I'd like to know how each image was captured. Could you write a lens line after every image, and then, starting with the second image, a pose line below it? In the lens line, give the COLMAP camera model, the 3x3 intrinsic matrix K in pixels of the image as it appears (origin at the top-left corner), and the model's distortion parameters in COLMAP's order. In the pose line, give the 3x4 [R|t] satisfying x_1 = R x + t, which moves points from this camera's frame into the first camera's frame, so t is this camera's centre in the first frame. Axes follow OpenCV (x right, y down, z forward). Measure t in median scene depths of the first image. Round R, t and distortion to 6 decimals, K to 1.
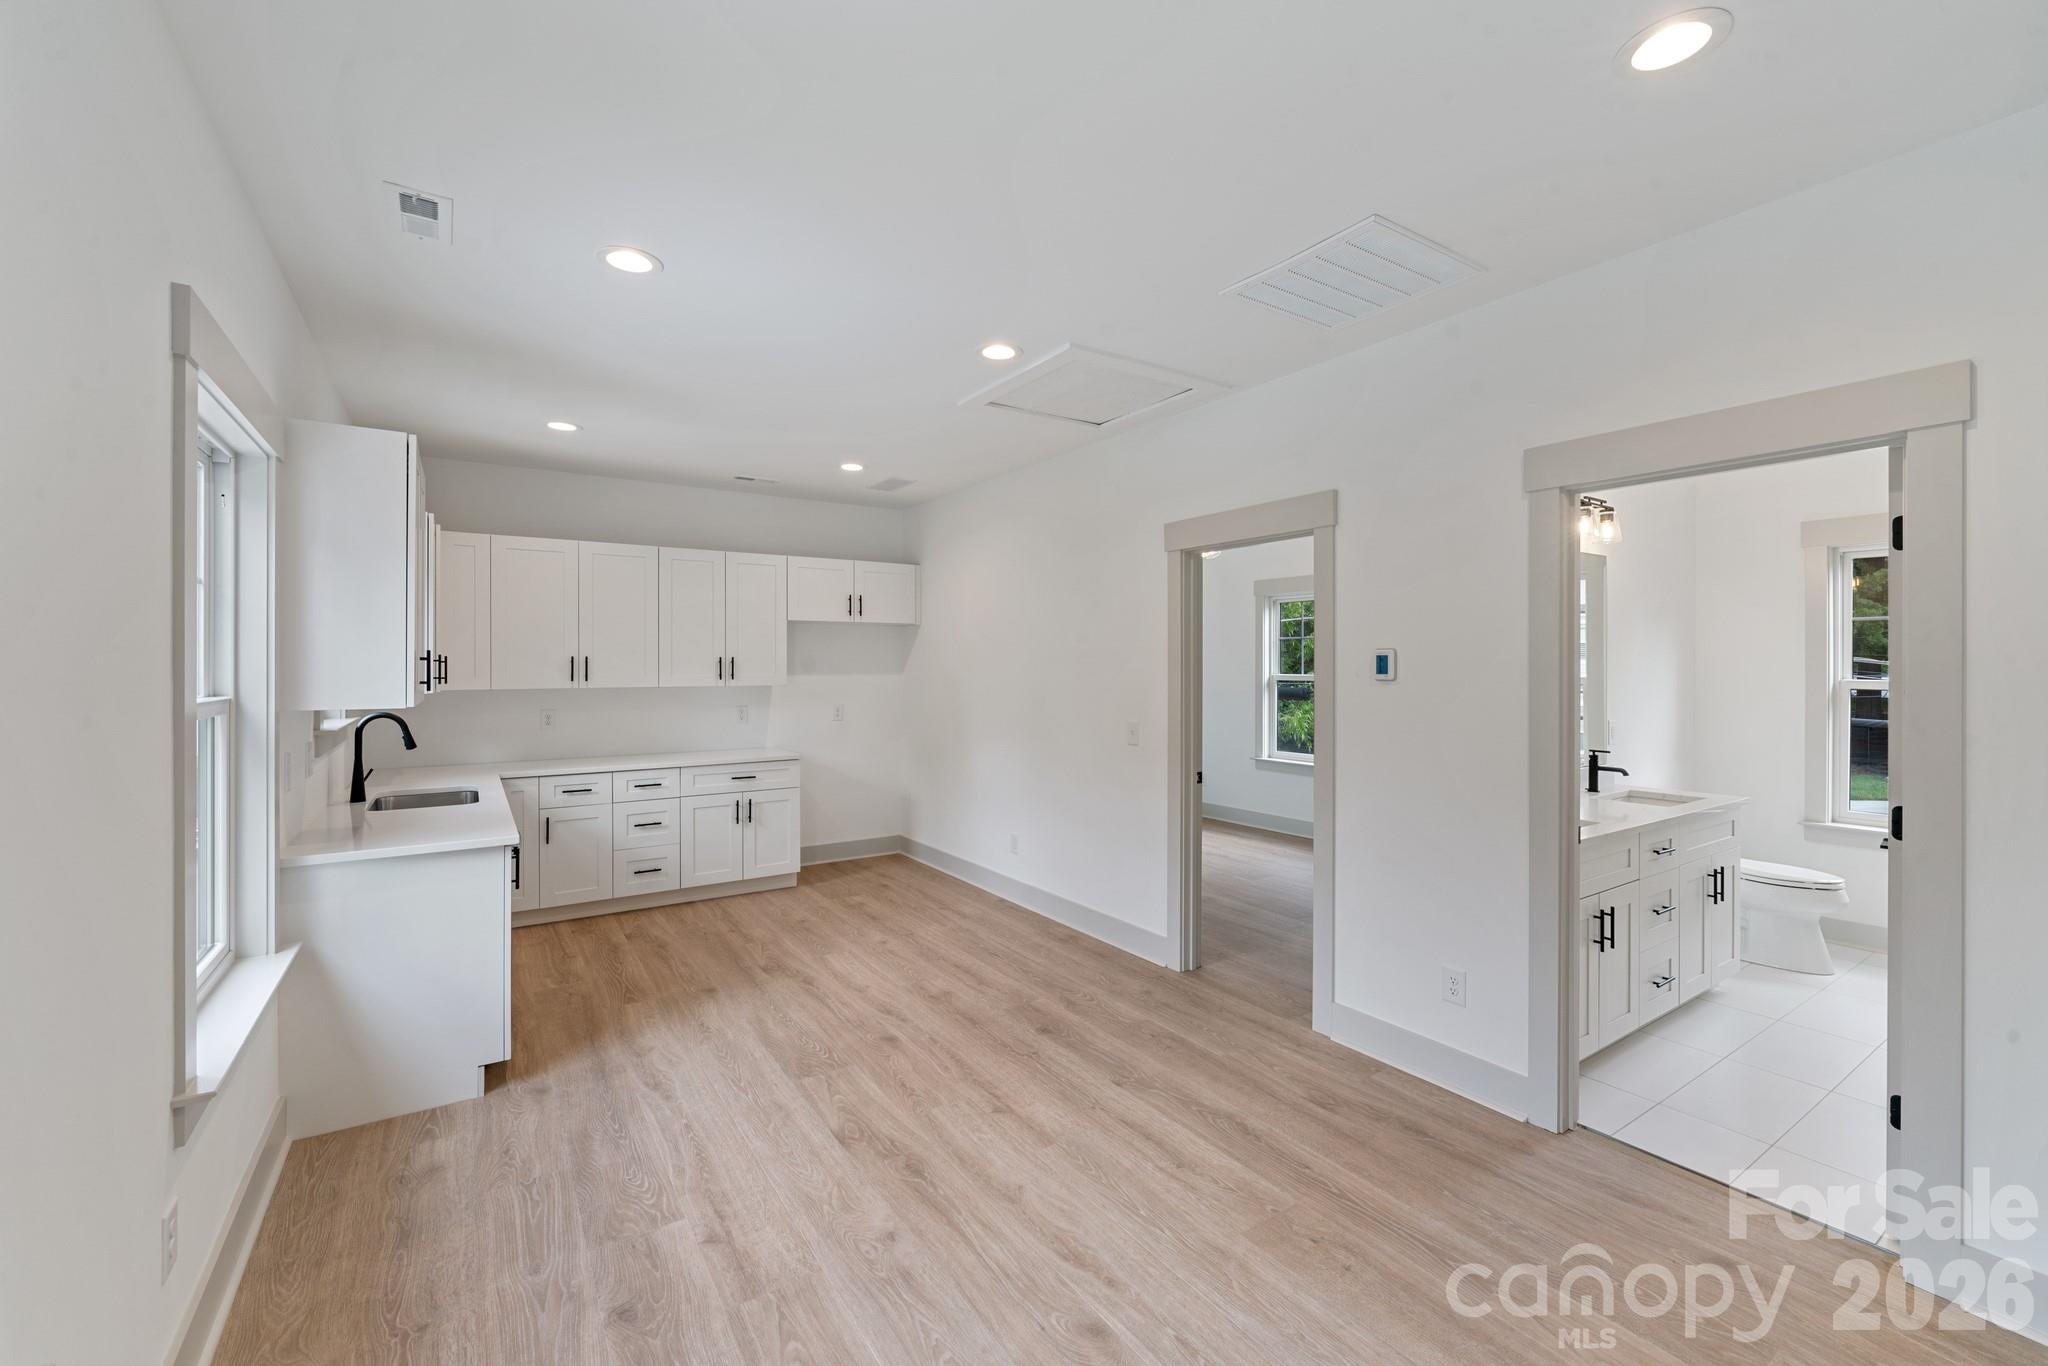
lens RADIAL K [[833.2, 0, 1024.4], [0, 833.2, 670.7], [0, 0, 1]] dist [-0.000686, -0.000161]
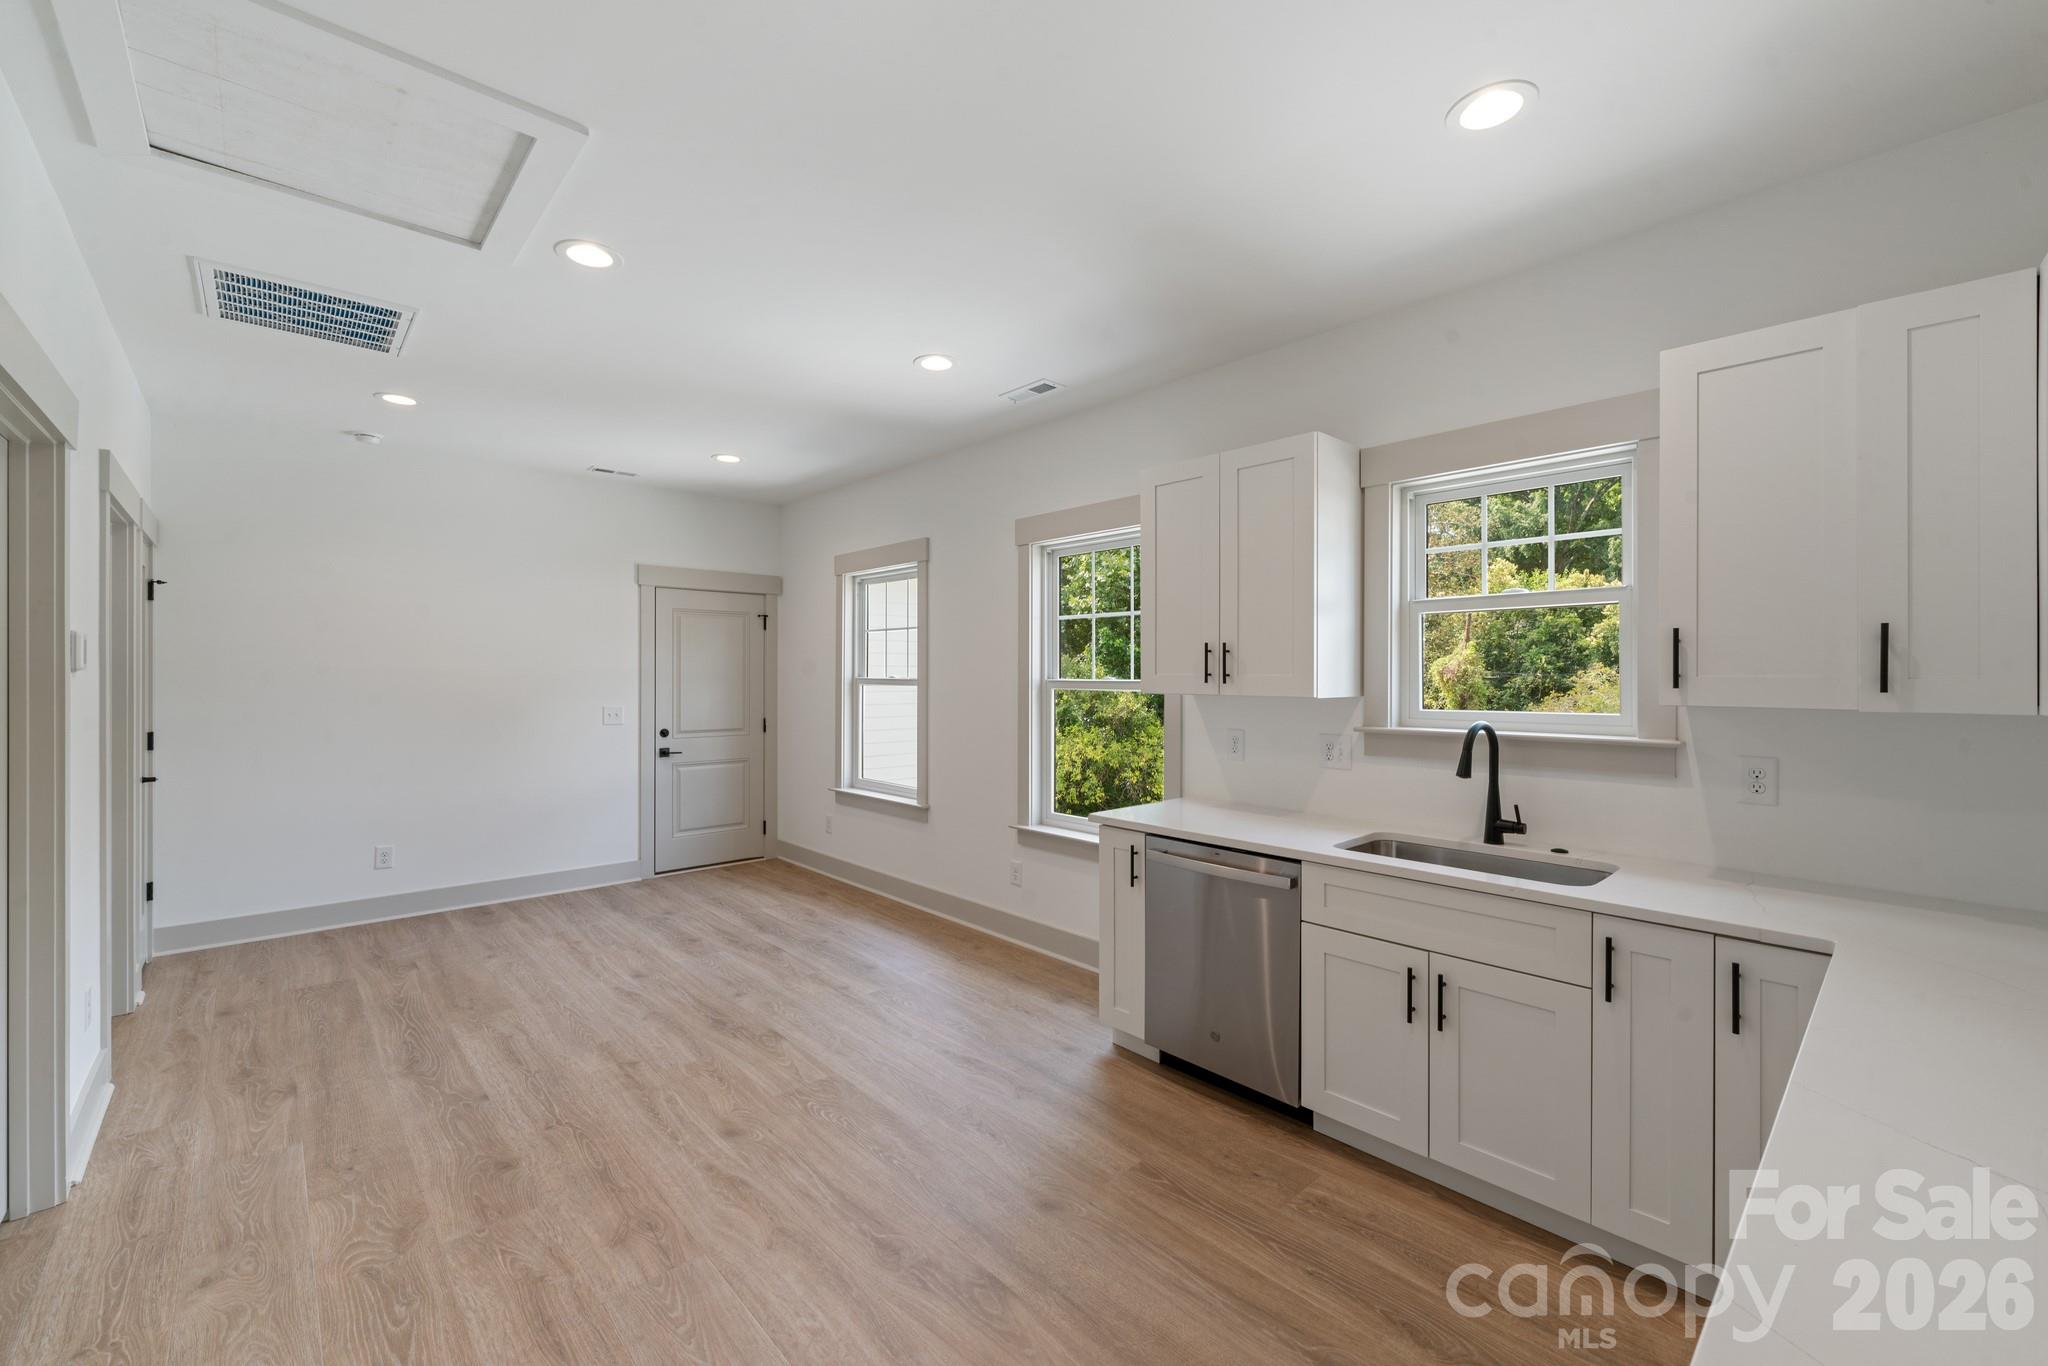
lens RADIAL K [[833.2, 0, 1024.4], [0, 833.2, 670.7], [0, 0, 1]] dist [-0.000686, -0.000161]
pose [[-0.988223, -0.001641, -0.153014, -0.317651], [-0.001982, 0.999996, 0.002075, 0.006802], [0.153010, 0.002354, -0.988222, 1.845762]]
